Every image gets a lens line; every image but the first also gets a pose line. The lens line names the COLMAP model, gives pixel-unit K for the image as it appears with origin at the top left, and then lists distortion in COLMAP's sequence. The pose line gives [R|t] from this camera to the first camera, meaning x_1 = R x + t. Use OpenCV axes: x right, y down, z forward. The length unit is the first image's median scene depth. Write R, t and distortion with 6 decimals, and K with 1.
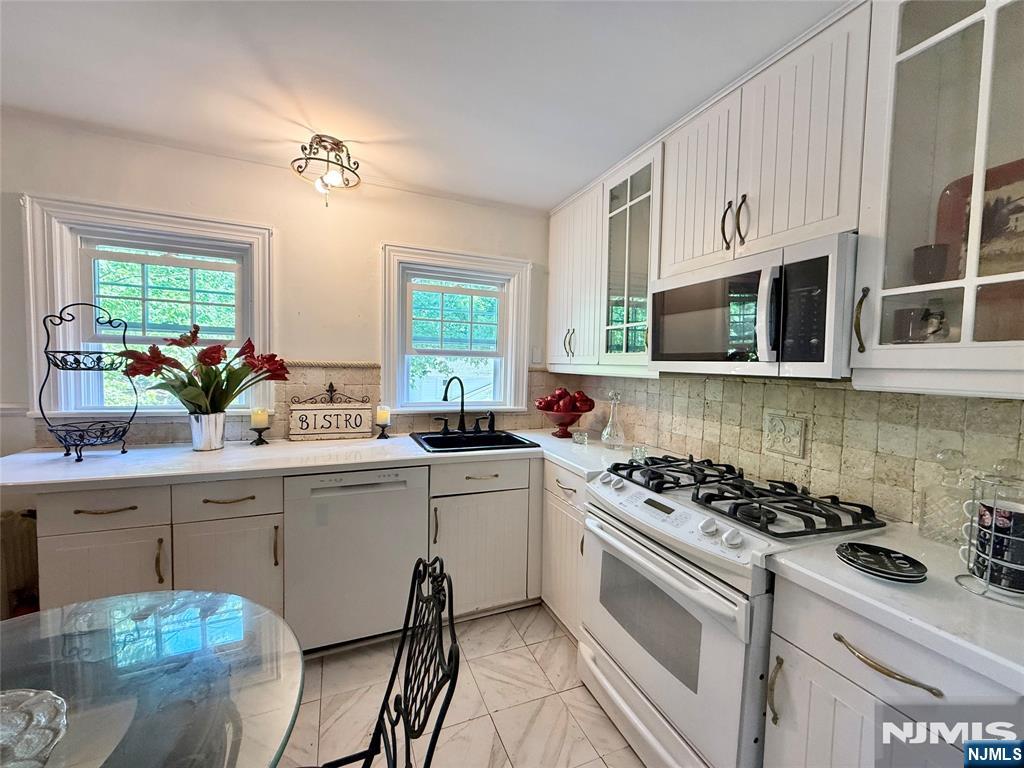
lens RADIAL K [[405.9, 0, 511.5], [0, 405.9, 384.5], [0, 0, 1]] dist [-0.001551, 0.000604]
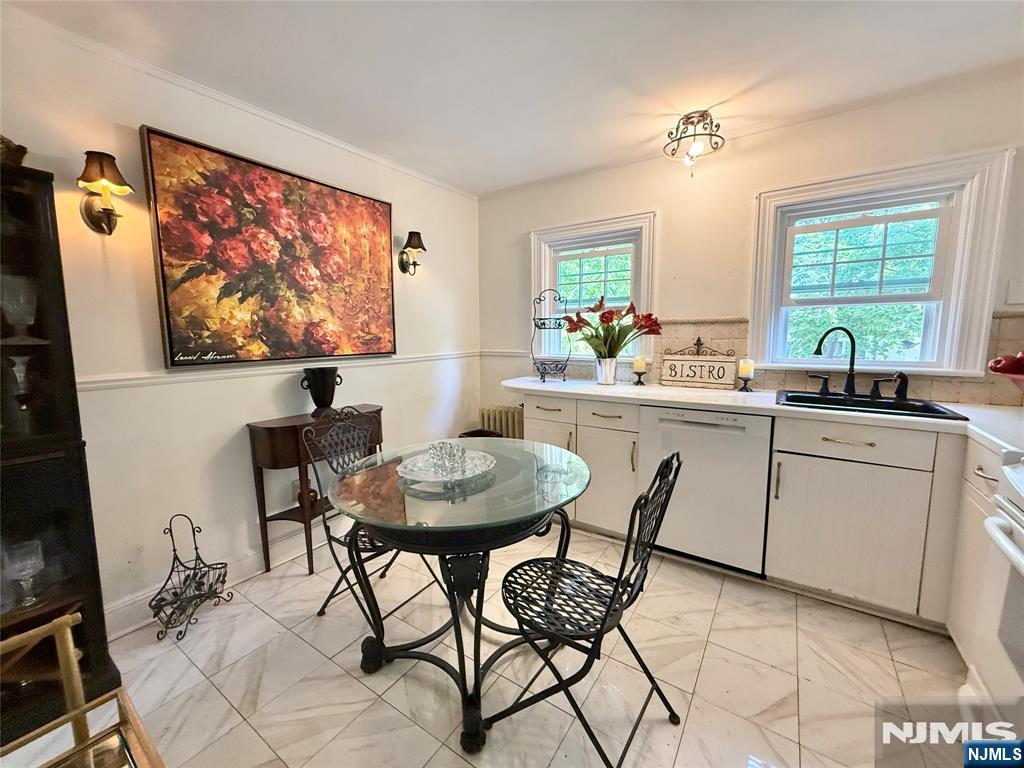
lens RADIAL K [[405.9, 0, 509.3], [0, 405.9, 384.0], [0, 0, 1]] dist [-0.001551, 0.000604]
pose [[0.538236, 0.071563, -0.839750, 0.259041], [-0.021548, 0.997231, 0.071173, 0.065849], [0.842518, -0.020213, 0.538288, -0.045144]]
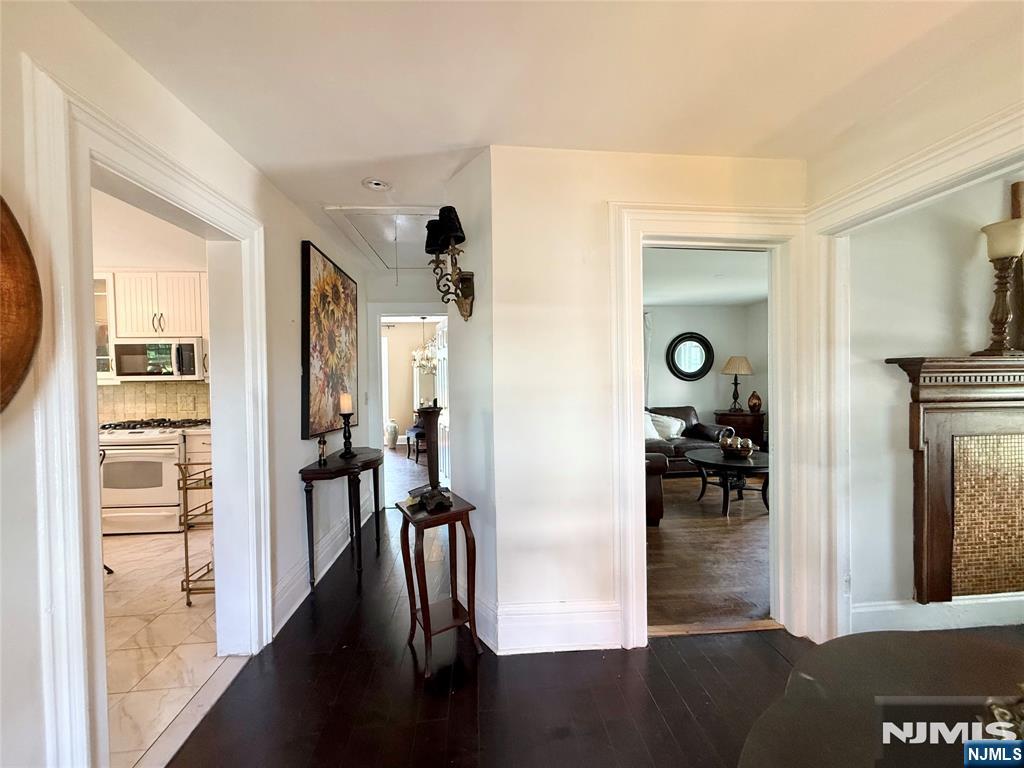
lens RADIAL K [[405.9, 0, 510.6], [0, 405.9, 384.5], [0, 0, 1]] dist [-0.001551, 0.000604]
pose [[0.308289, -0.051195, 0.949914, -0.941135], [0.069648, 0.997086, 0.031133, 0.057022], [-0.948740, 0.056562, 0.310956, -1.460832]]
